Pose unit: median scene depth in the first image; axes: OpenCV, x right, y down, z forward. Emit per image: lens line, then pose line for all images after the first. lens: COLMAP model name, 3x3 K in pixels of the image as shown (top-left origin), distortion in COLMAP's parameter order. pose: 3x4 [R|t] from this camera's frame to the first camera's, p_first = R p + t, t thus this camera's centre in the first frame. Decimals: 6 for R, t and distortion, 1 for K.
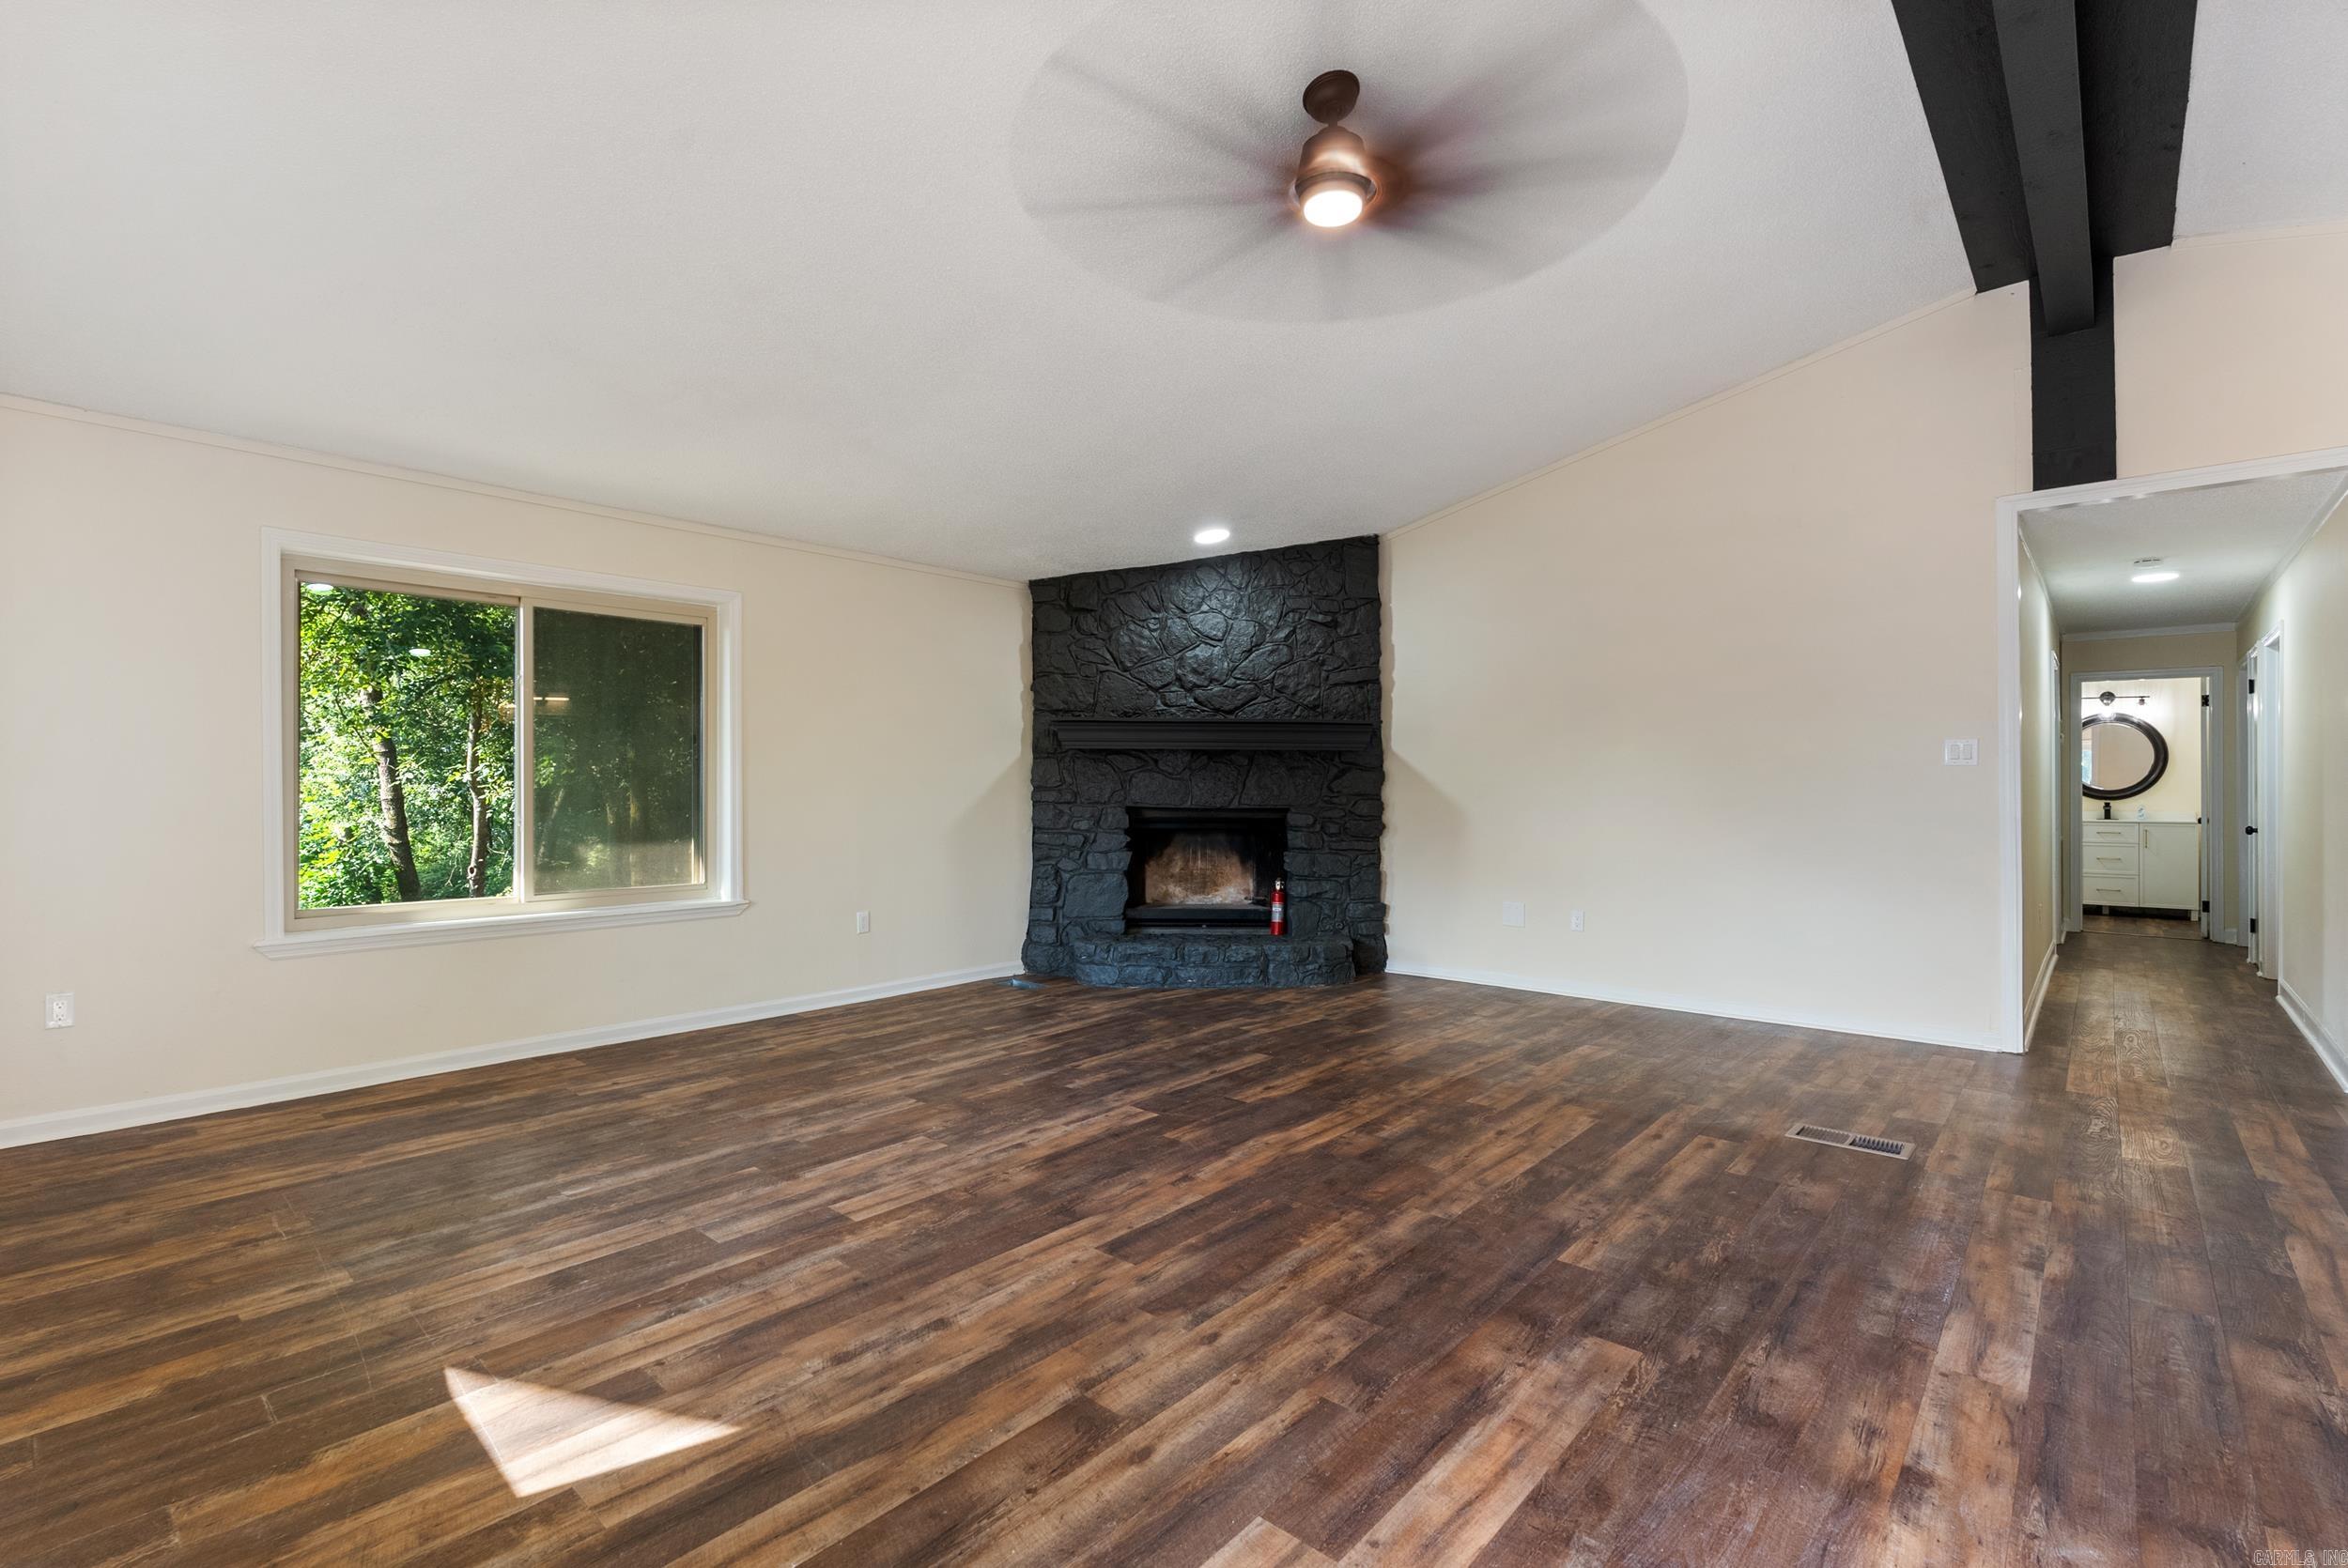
lens RADIAL K [[1039.4, 0, 1189.5], [0, 1039.4, 825.6], [0, 0, 1]] dist [-0.007302, 0.001932]
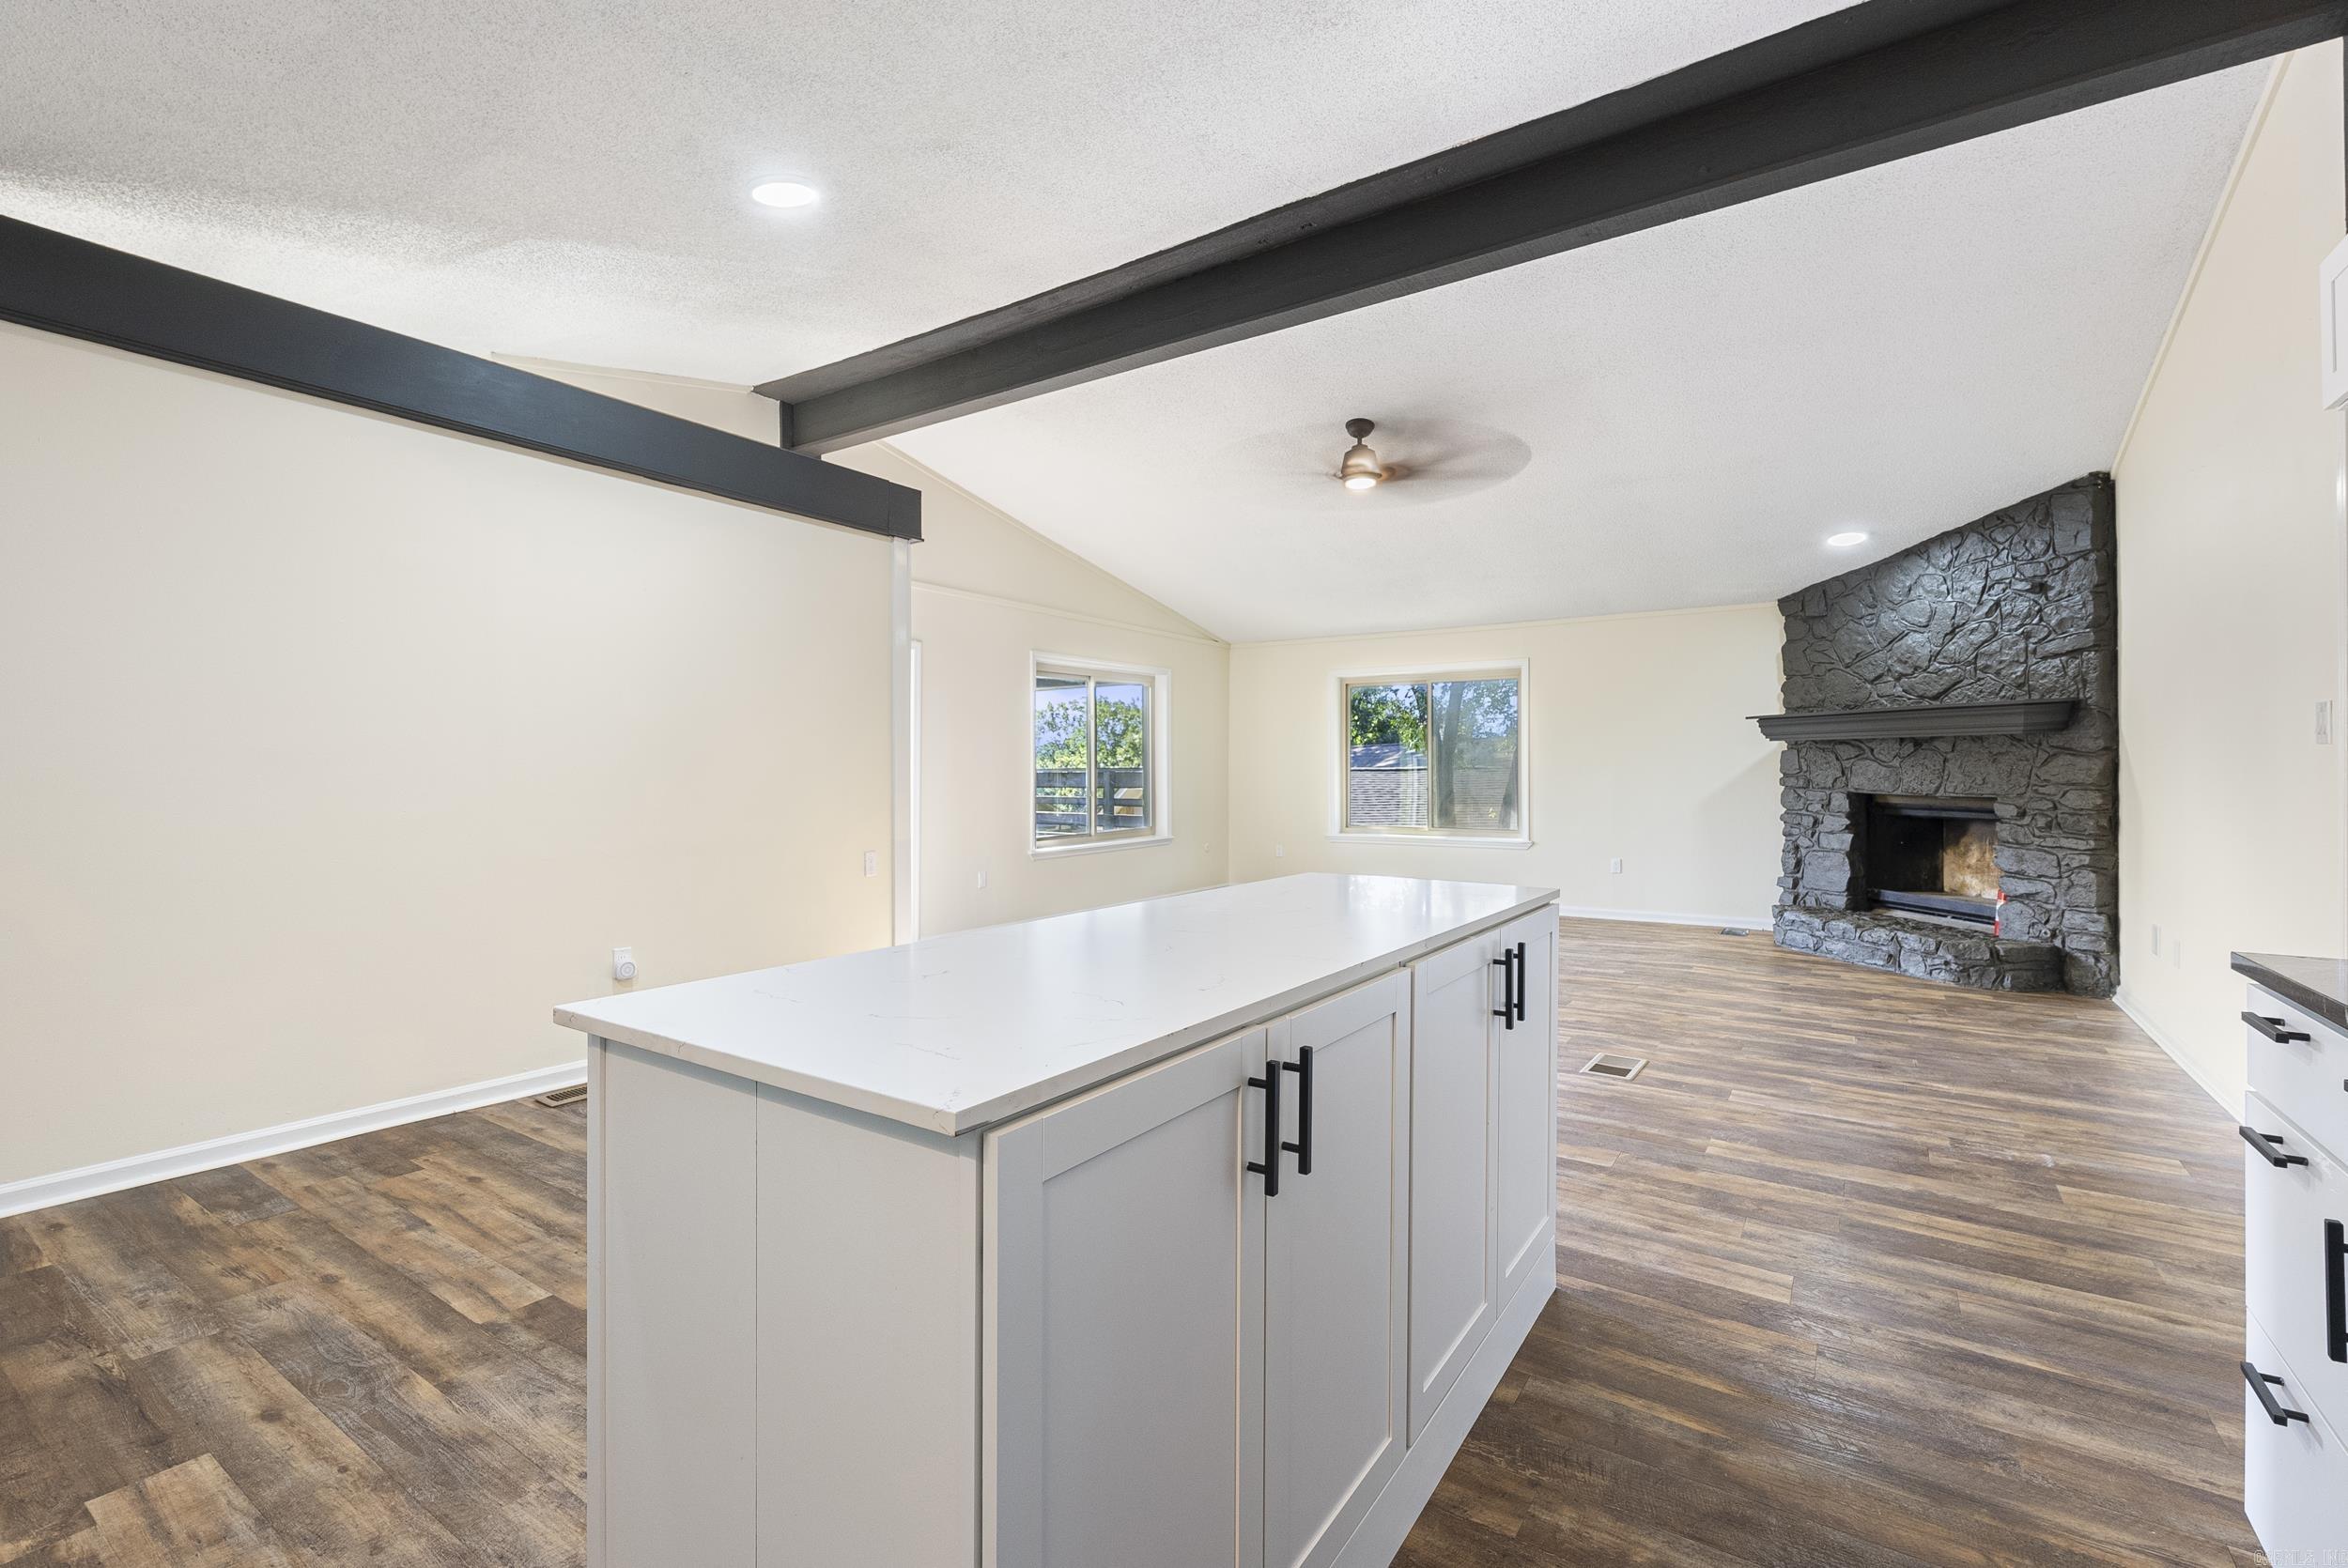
lens RADIAL K [[1039.4, 0, 1172.8], [0, 1039.4, 772.3], [0, 0, 1]] dist [-0.007302, 0.001932]
pose [[0.126768, 0.000241, -0.991932, 1.538506], [-0.038511, 0.999247, -0.004679, -0.010668], [0.991185, 0.038794, 0.126682, 0.280890]]
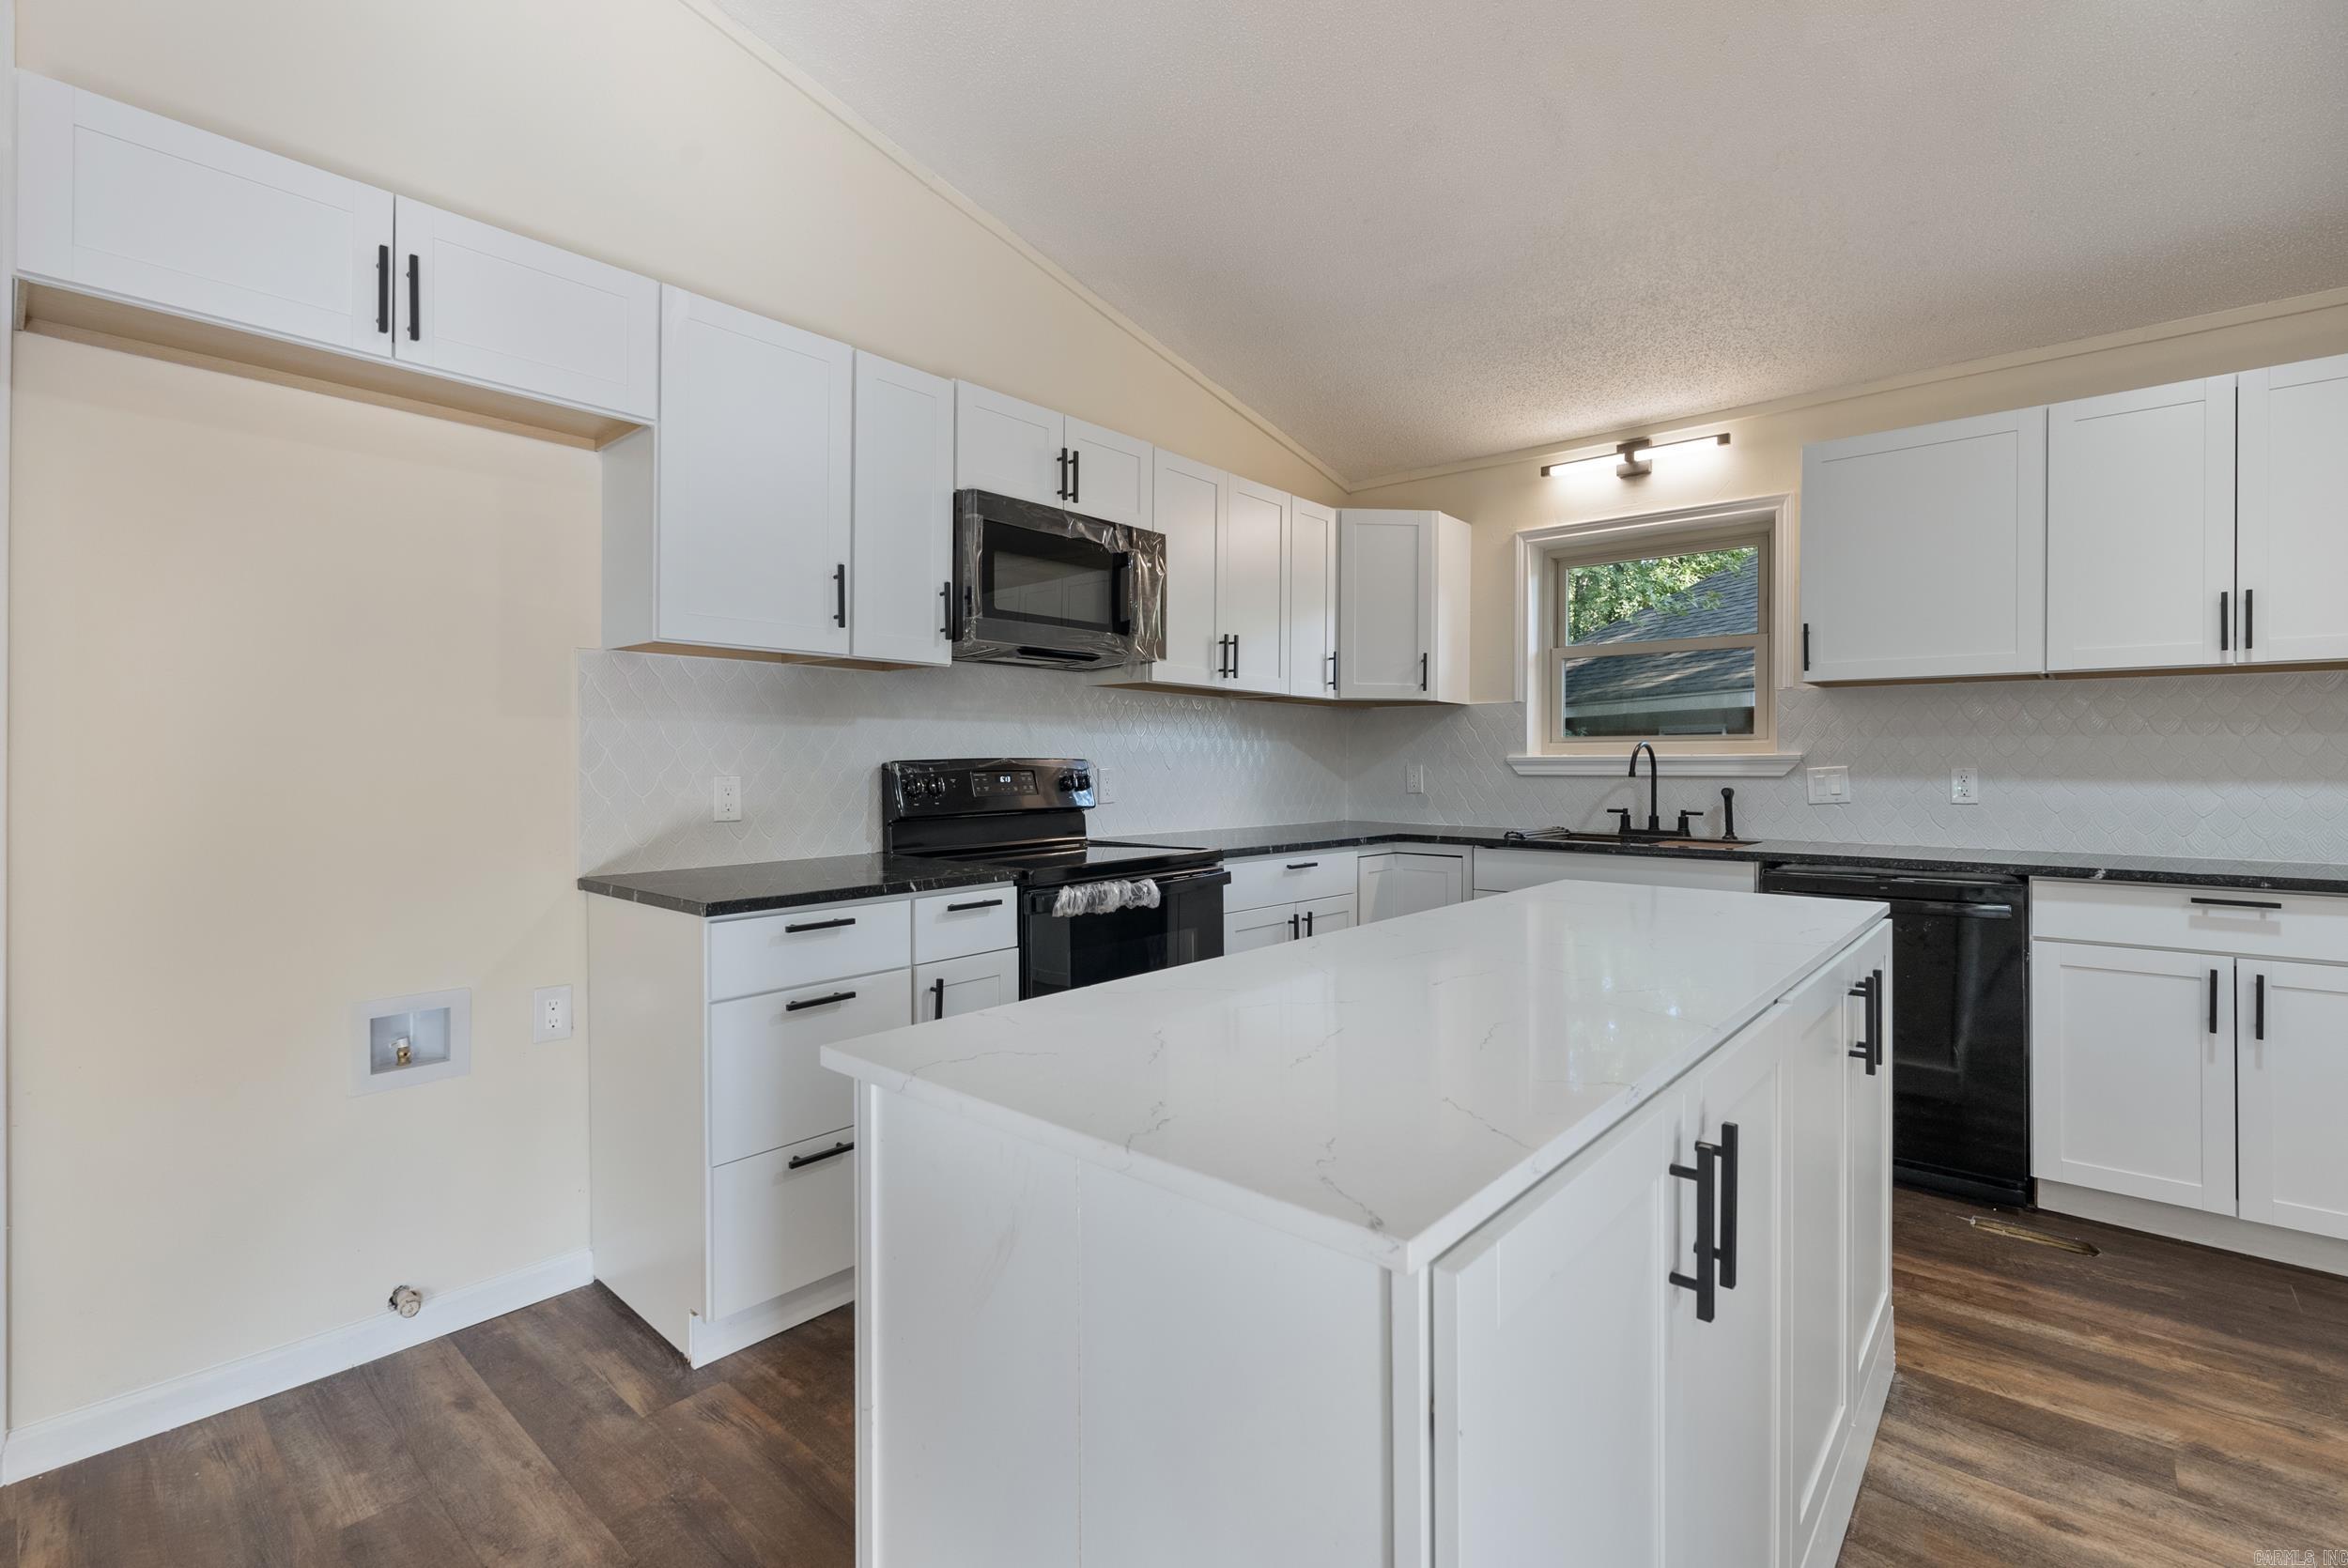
lens RADIAL K [[1039.4, 0, 1177.1], [0, 1039.4, 766.6], [0, 0, 1]] dist [-0.007302, 0.001932]
pose [[0.003263, -0.006786, 0.999972, 0.716328], [0.035621, 0.999343, 0.006666, -0.021541], [-0.999360, 0.035598, 0.003502, 0.492085]]
